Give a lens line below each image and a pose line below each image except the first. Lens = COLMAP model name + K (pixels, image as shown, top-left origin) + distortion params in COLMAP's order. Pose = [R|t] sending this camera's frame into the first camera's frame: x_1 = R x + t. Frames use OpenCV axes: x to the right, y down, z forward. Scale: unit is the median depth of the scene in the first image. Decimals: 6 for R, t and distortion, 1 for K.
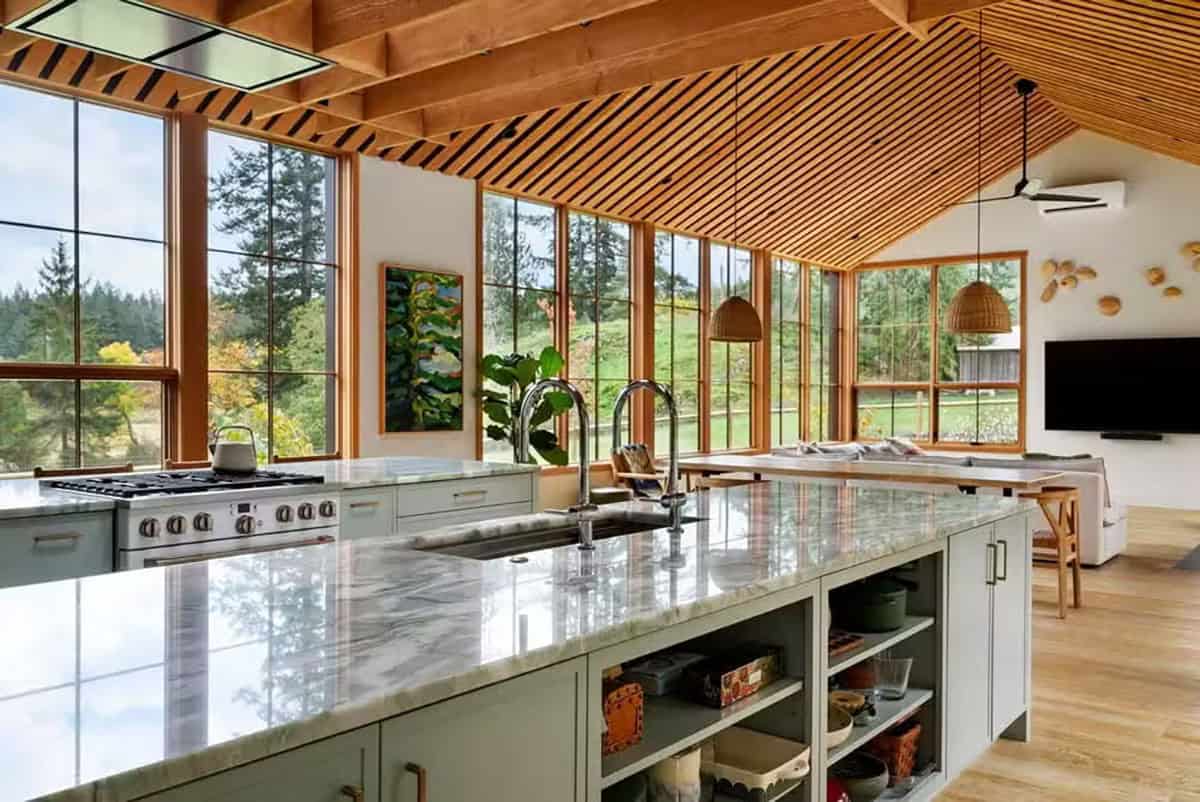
lens RADIAL K [[991.7, 0, 598.5], [0, 991.7, 406.0], [0, 0, 1]] dist [-0.011234, 0.009598]
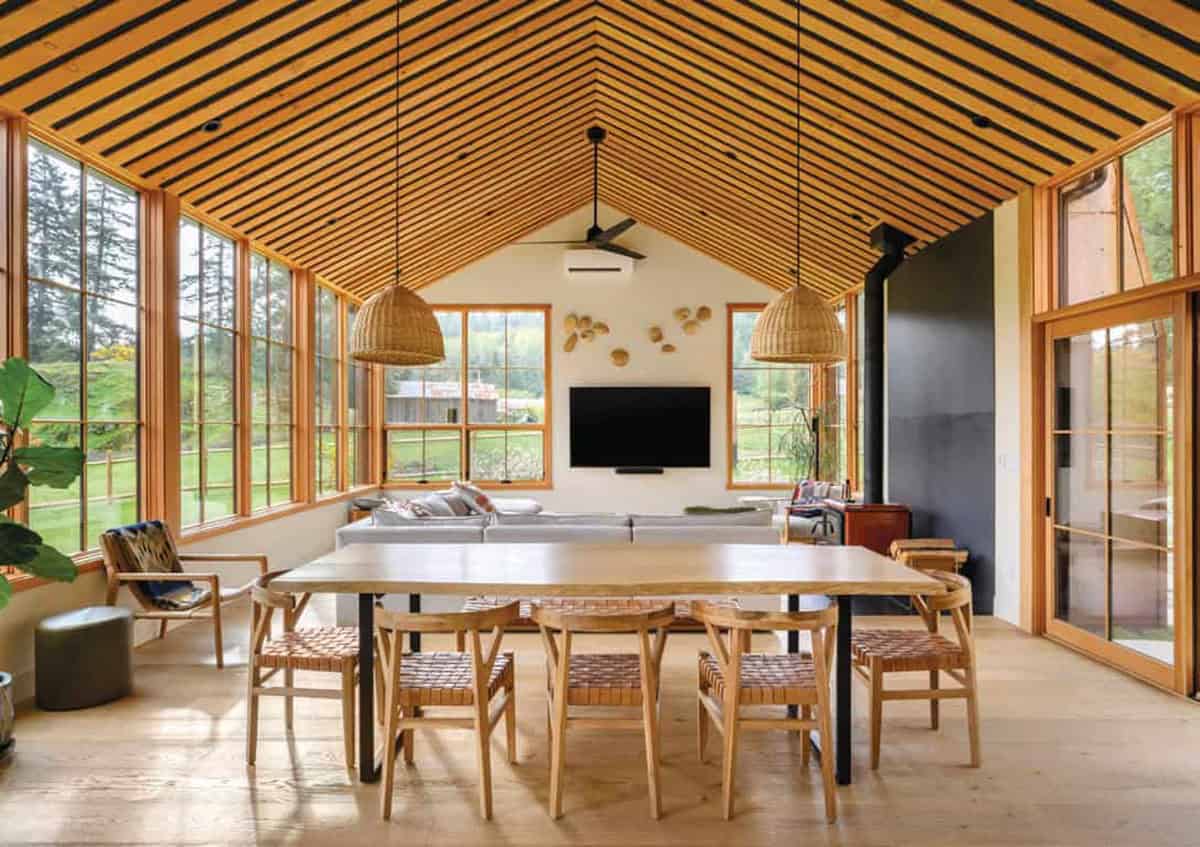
lens RADIAL K [[713.0, 0, 592.4], [0, 713.0, 426.5], [0, 0, 1]] dist [-0.000778, -0.001782]
pose [[0.784912, -0.003005, 0.619601, -0.024348], [0.013063, 0.999846, -0.011699, -0.013119], [-0.619470, 0.017277, 0.784830, 0.394750]]
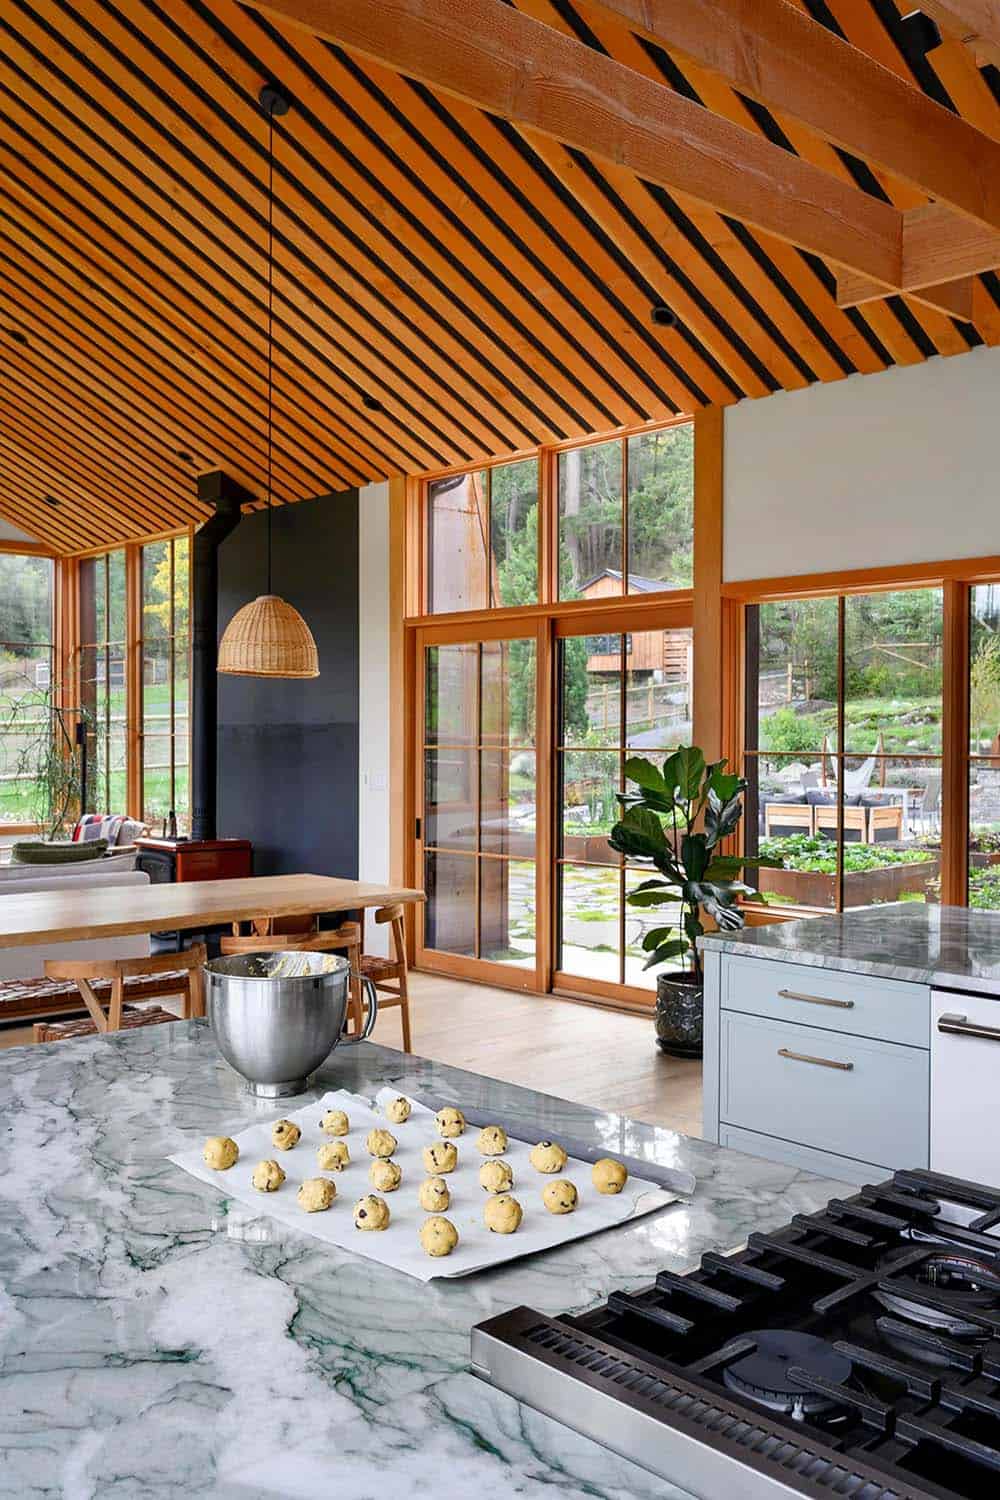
lens RADIAL K [[1300.5, 0, 500.0], [0, 1300.5, 750.0], [0, 0, 1]] dist [0.005795, -0.006592]
pose [[0.151040, -0.017065, 0.988380, -0.248413], [0.010240, 0.999824, 0.015698, -0.020546], [-0.988475, 0.007750, 0.151188, 0.408480]]
